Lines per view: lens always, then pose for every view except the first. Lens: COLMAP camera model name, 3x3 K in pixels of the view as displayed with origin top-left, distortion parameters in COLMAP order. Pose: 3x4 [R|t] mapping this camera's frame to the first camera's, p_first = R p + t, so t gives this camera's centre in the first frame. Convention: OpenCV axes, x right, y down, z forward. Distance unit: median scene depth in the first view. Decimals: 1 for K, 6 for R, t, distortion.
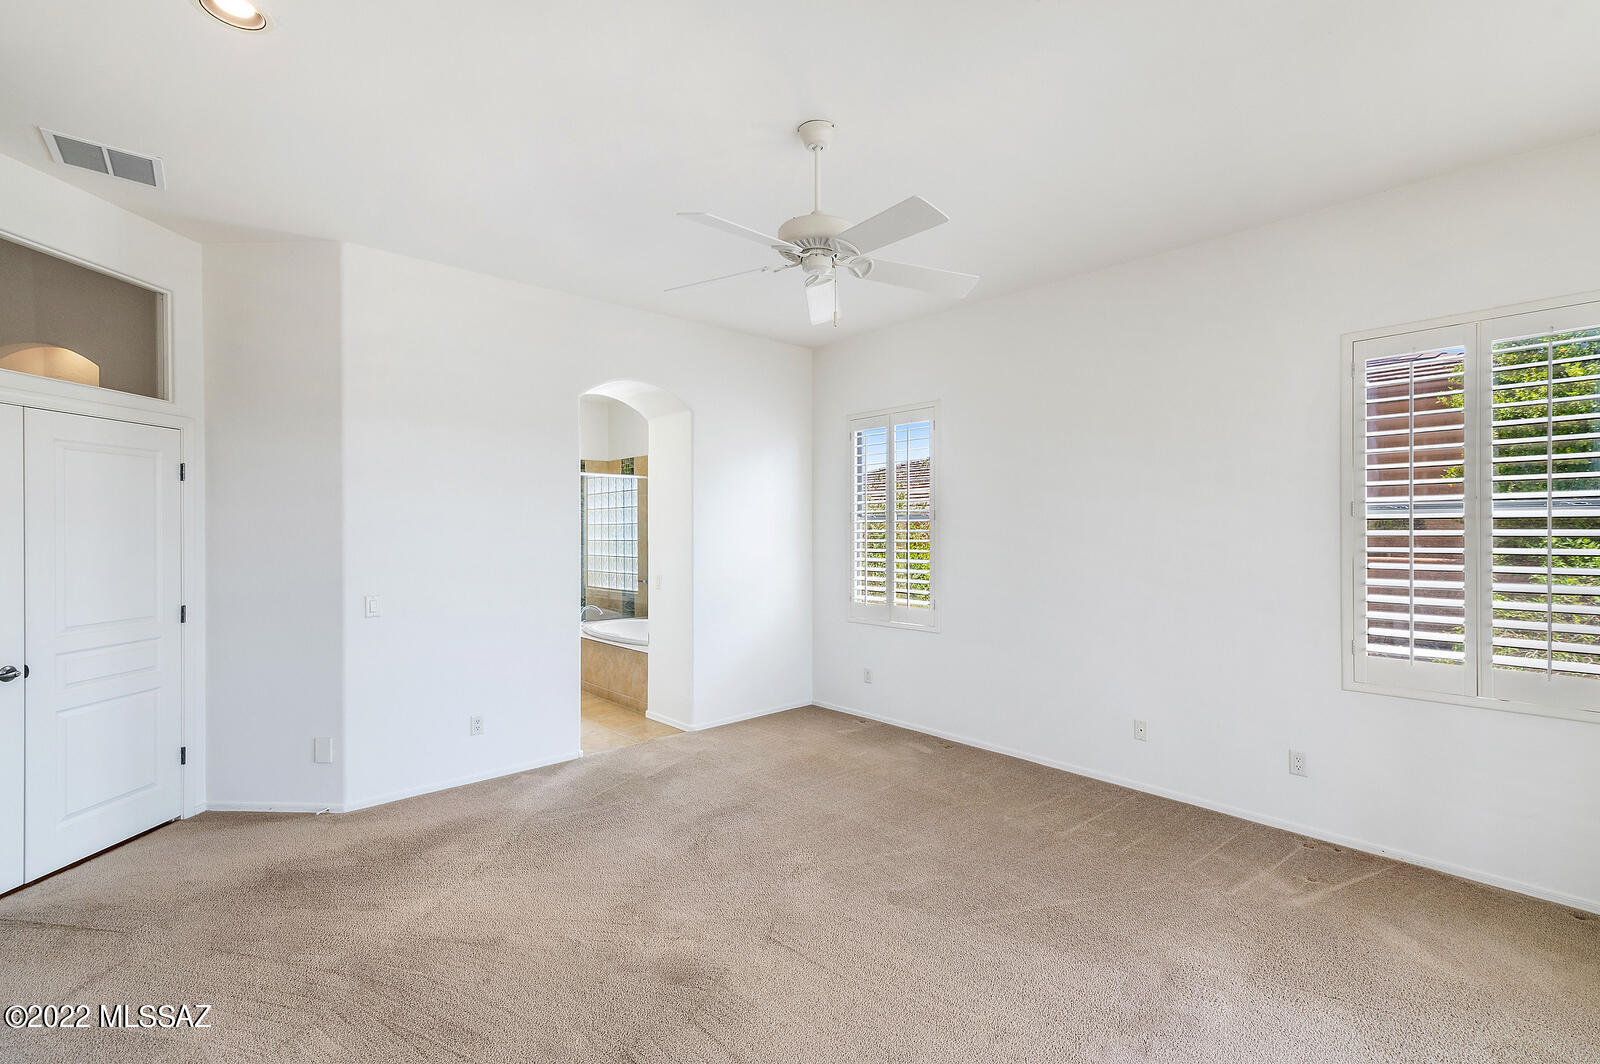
lens RADIAL K [[730.7, 0, 798.8], [0, 730.7, 527.0], [0, 0, 1]] dist [0.022051, -0.001159]
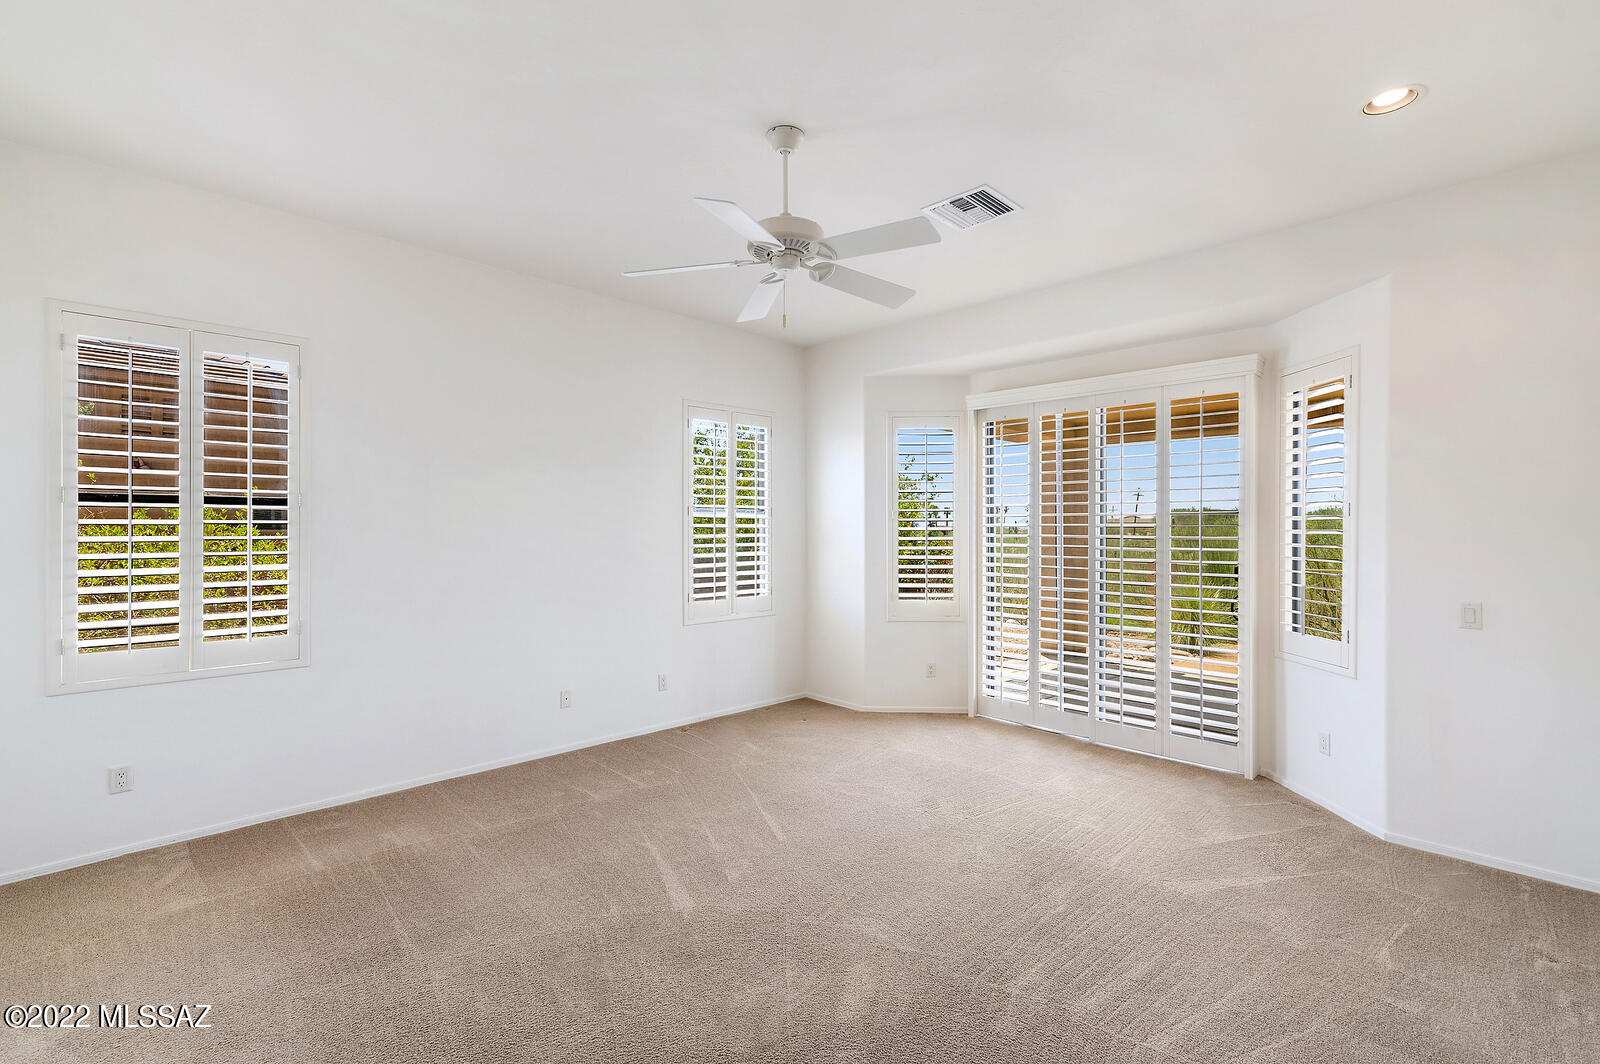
lens RADIAL K [[730.7, 0, 791.7], [0, 730.7, 528.5], [0, 0, 1]] dist [0.022051, -0.001159]
pose [[-0.050378, -0.000909, 0.998730, -0.678958], [-0.005017, 0.999987, 0.000657, 0.009370], [-0.998718, -0.004977, -0.050382, 0.698879]]
